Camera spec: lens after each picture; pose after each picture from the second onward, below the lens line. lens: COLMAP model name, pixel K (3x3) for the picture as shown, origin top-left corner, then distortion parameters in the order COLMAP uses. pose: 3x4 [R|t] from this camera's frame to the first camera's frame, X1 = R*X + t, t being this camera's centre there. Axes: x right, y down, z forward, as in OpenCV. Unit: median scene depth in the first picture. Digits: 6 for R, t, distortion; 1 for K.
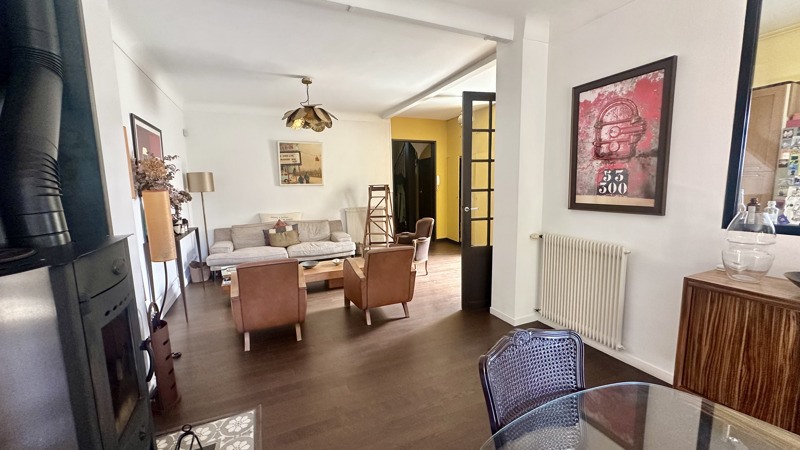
lens RADIAL K [[321.4, 0, 401.2], [0, 321.4, 226.4], [0, 0, 1]] dist [0.000542, 0.000354]
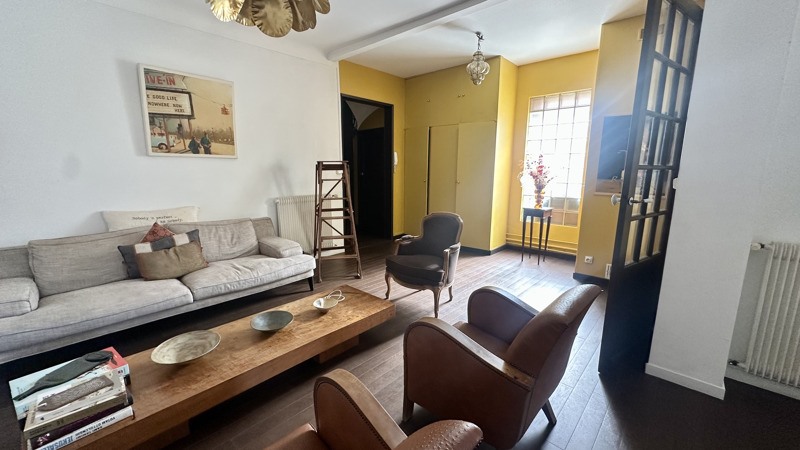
lens RADIAL K [[321.4, 0, 398.4], [0, 321.4, 224.5], [0, 0, 1]] dist [0.000542, 0.000354]
pose [[0.918049, -0.044979, 0.393908, -0.217888], [0.030152, 0.998587, 0.043753, -0.027605], [-0.395319, -0.028290, 0.918108, 0.368914]]
